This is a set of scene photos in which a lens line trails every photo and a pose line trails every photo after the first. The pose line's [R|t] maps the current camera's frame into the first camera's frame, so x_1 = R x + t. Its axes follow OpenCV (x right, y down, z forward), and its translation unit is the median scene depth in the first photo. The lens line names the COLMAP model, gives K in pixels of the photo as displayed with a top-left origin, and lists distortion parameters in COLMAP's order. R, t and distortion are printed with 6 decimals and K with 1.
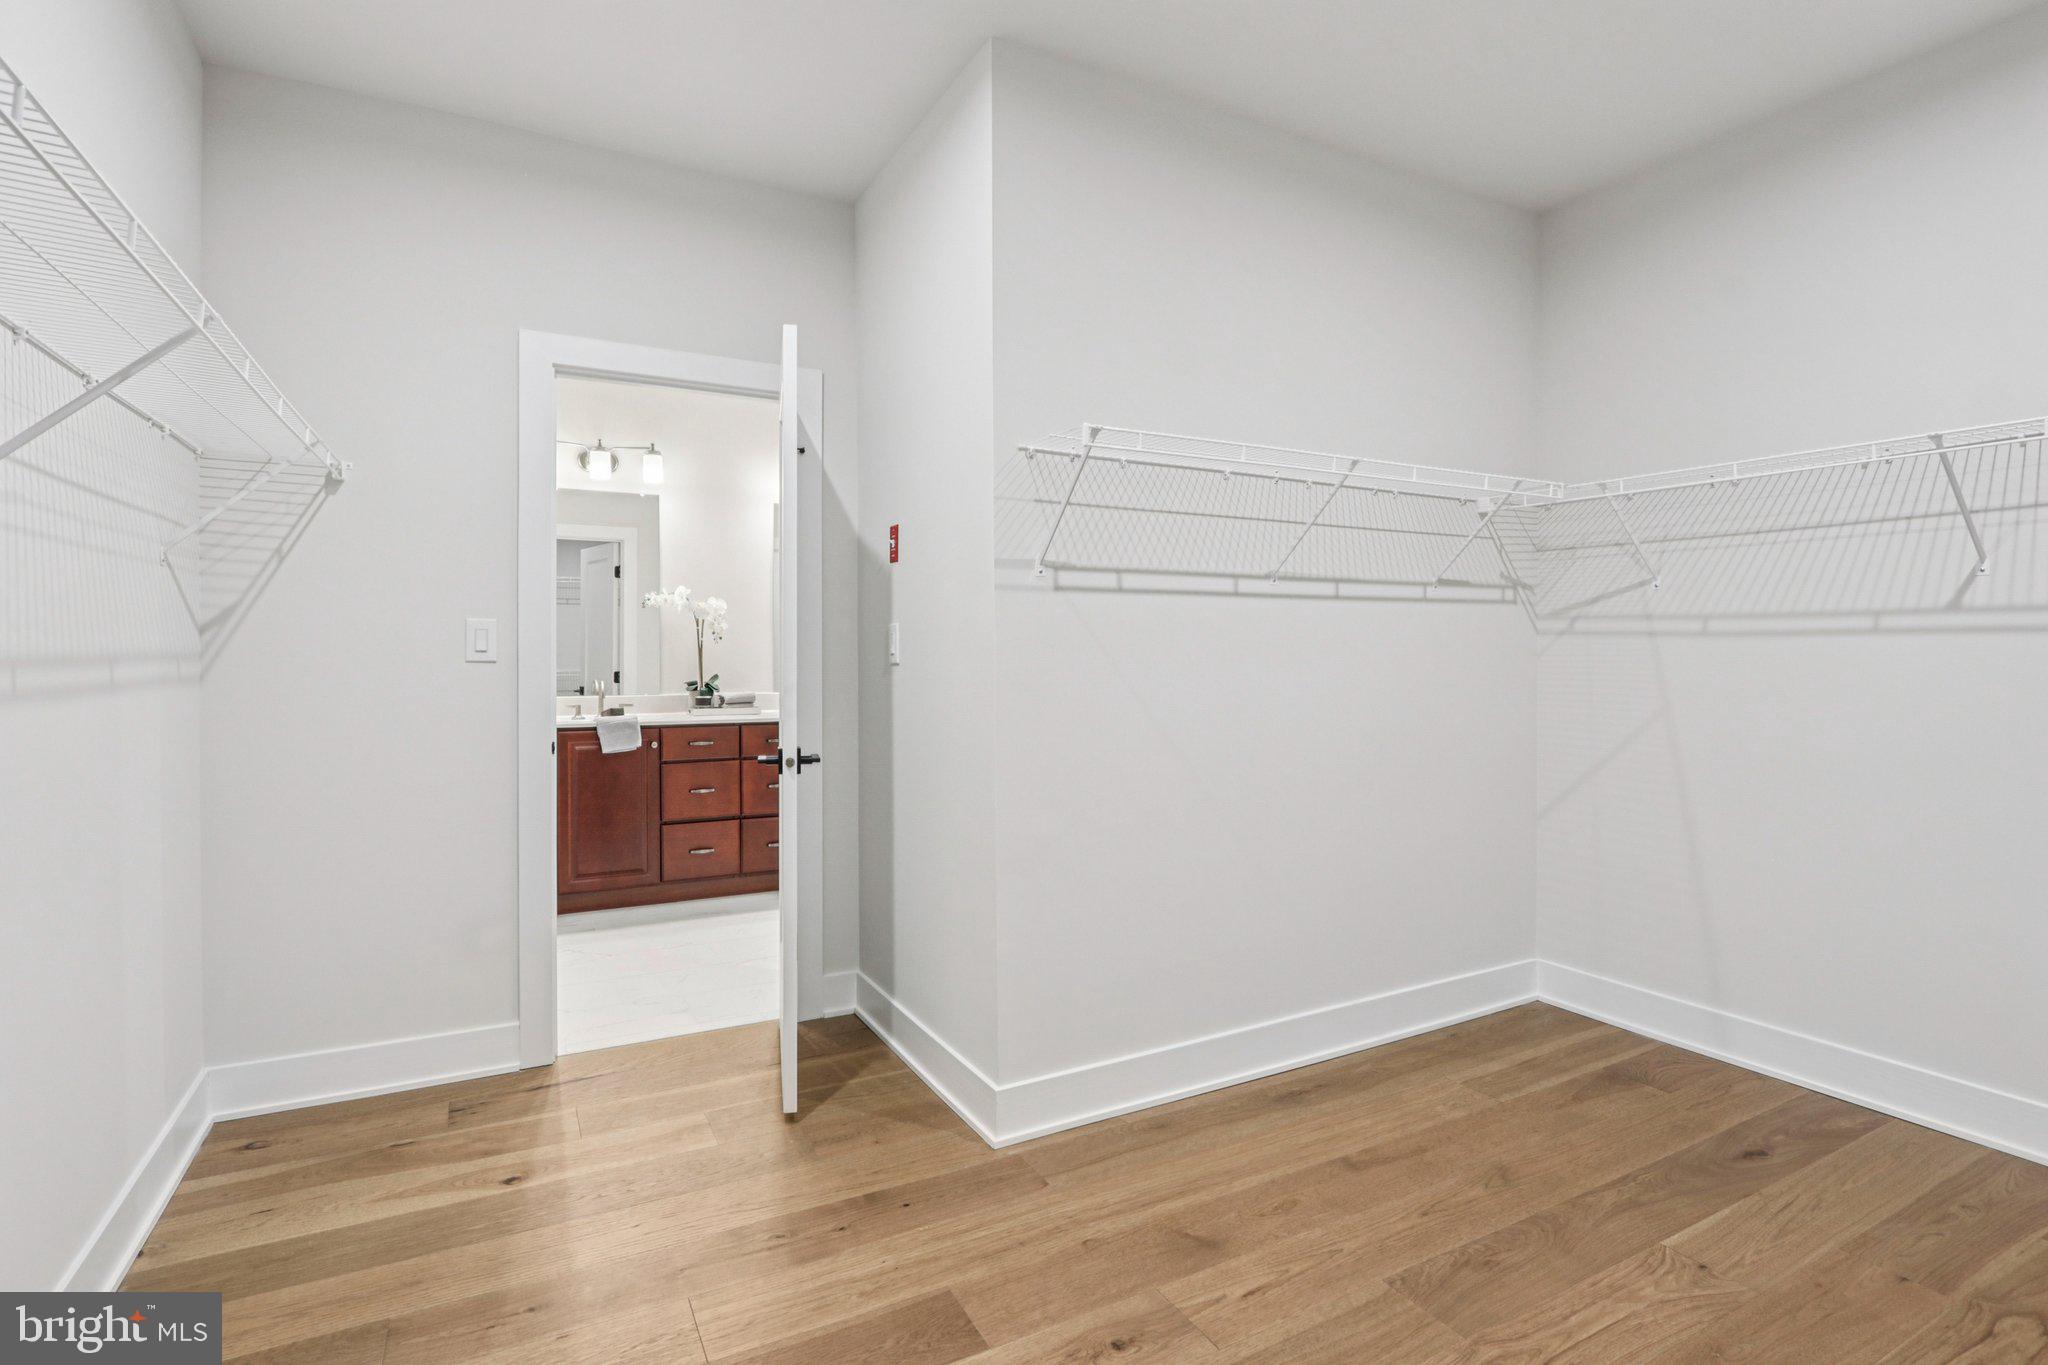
lens RADIAL K [[992.0, 0, 1016.8], [0, 992.0, 673.7], [0, 0, 1]] dist [-0.000109, -0.000321]
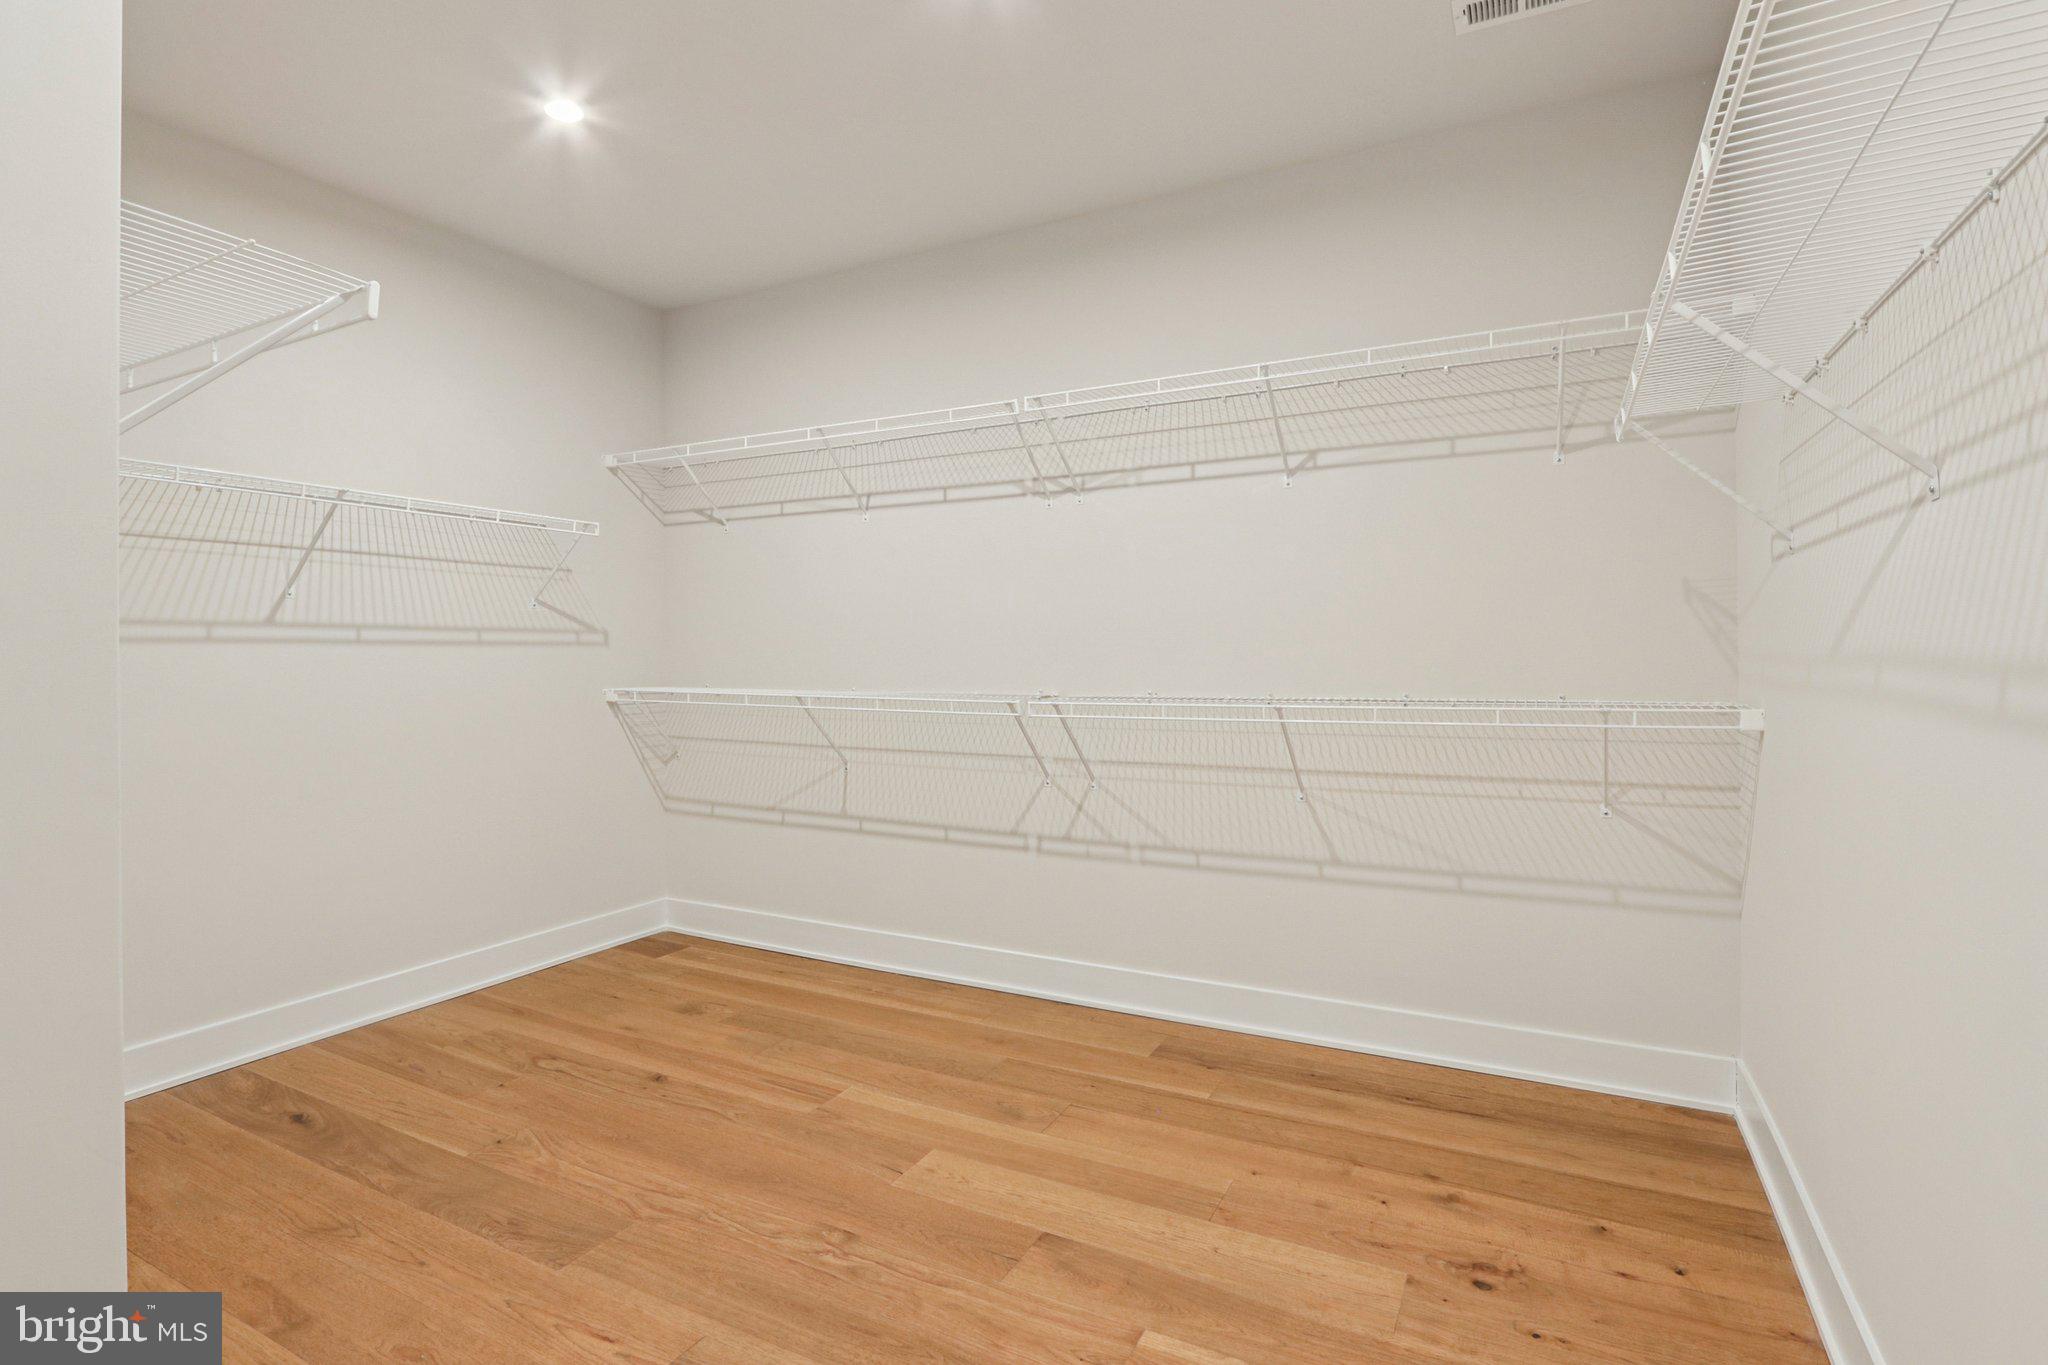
lens RADIAL K [[992.0, 0, 1016.8], [0, 992.0, 673.7], [0, 0, 1]] dist [-0.000109, -0.000321]
pose [[-0.549125, -0.012441, 0.835648, -0.601486], [0.024712, 0.999210, 0.031115, -0.019238], [-0.835375, 0.037737, -0.548384, 0.930038]]
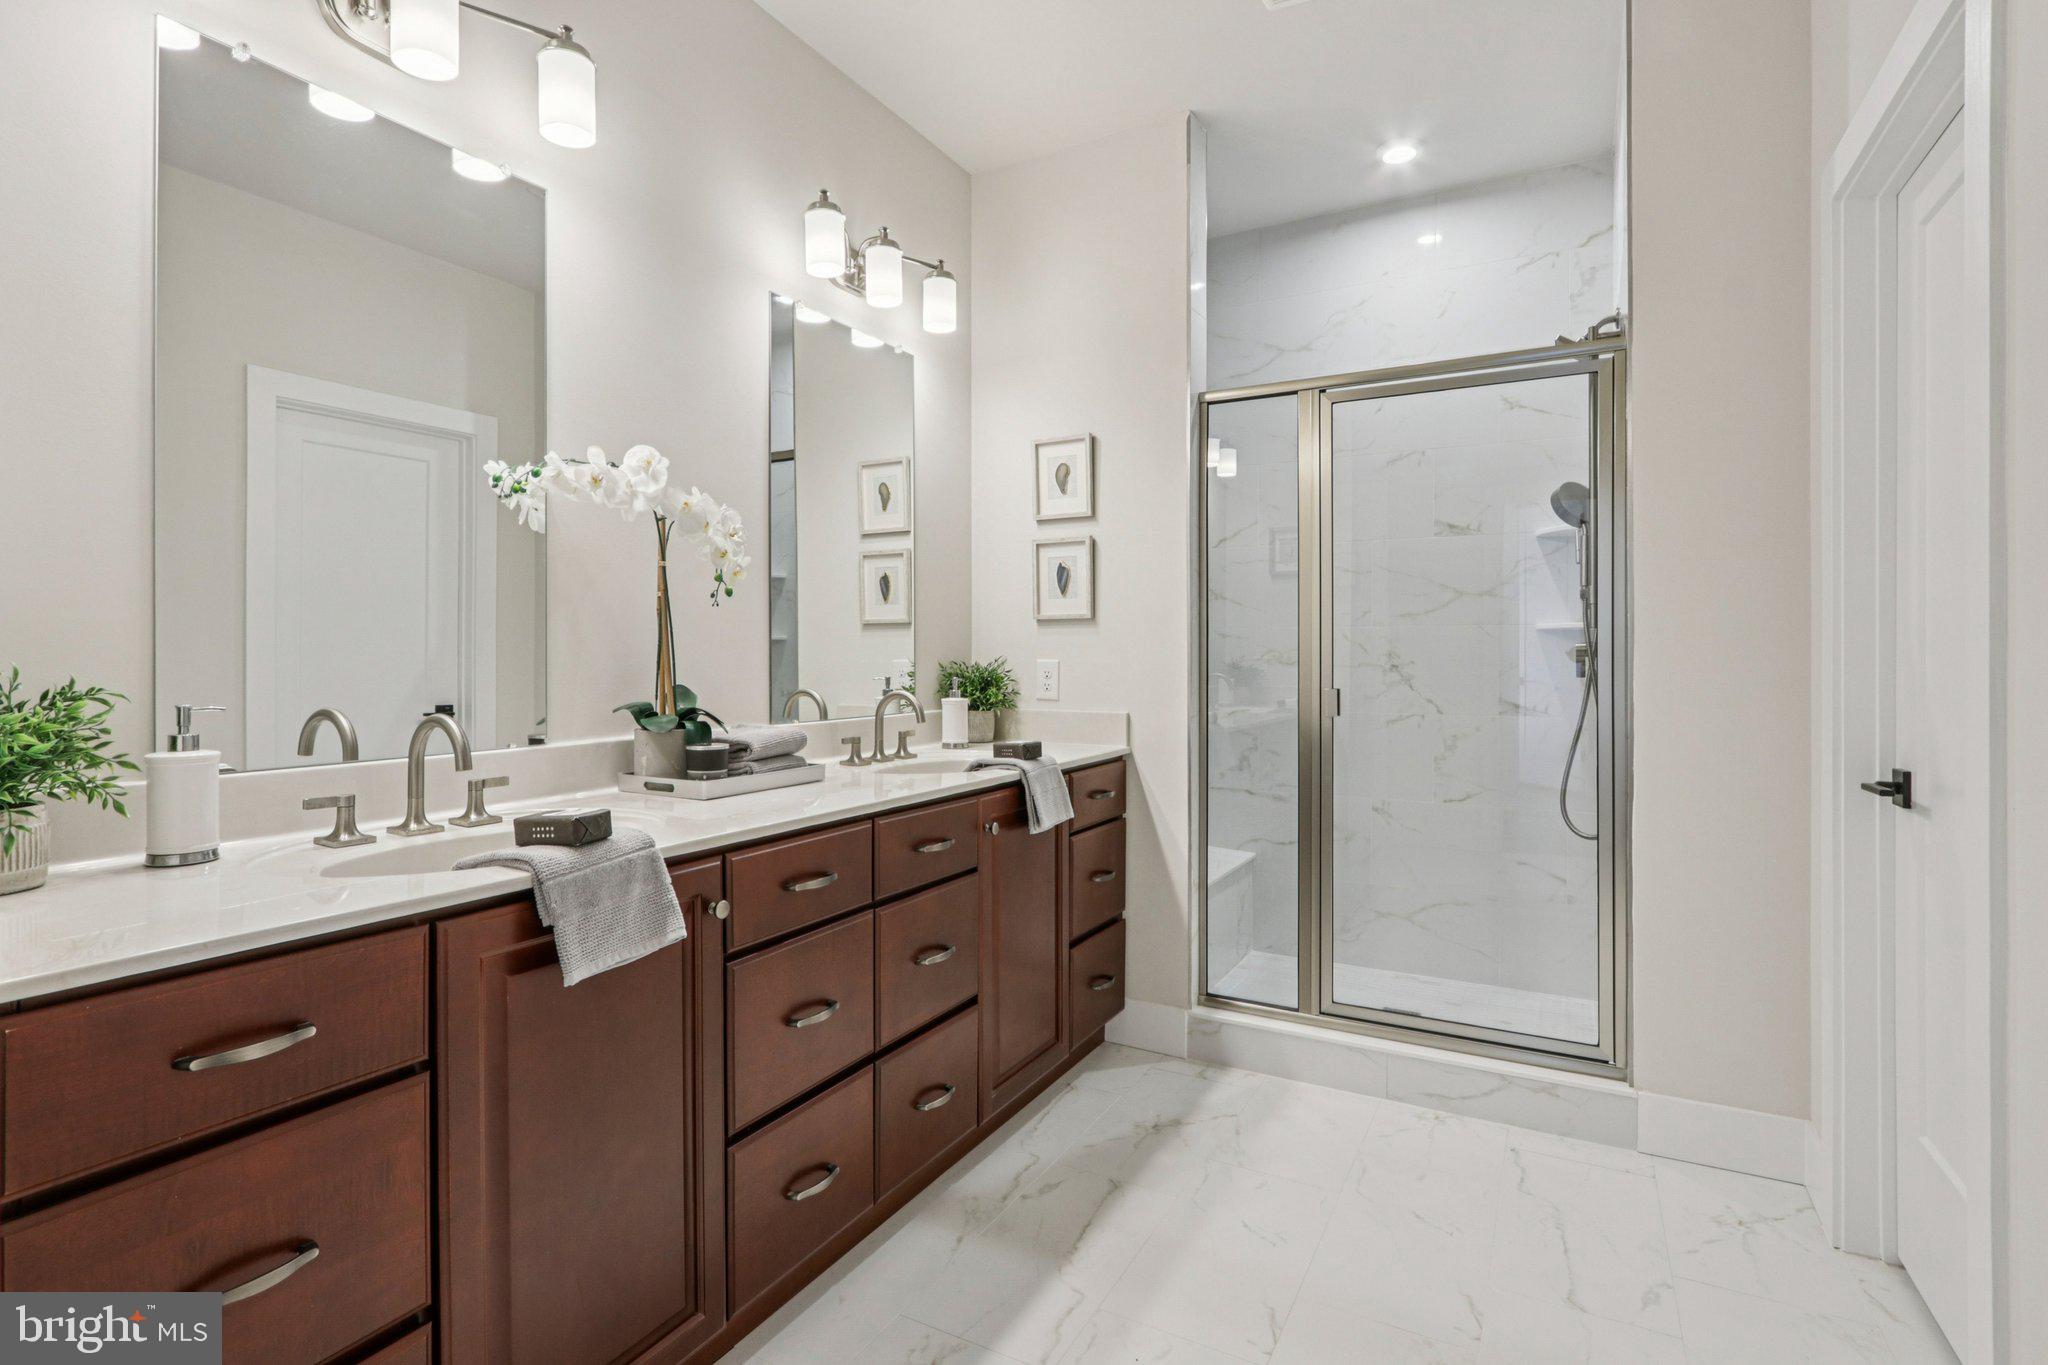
lens RADIAL K [[992.0, 0, 1016.8], [0, 992.0, 673.7], [0, 0, 1]] dist [-0.000109, -0.000321]
pose [[0.841508, -0.017243, 0.539969, -0.250671], [0.018432, 0.999825, 0.003203, -0.001913], [-0.539930, 0.007257, 0.841679, 0.369355]]
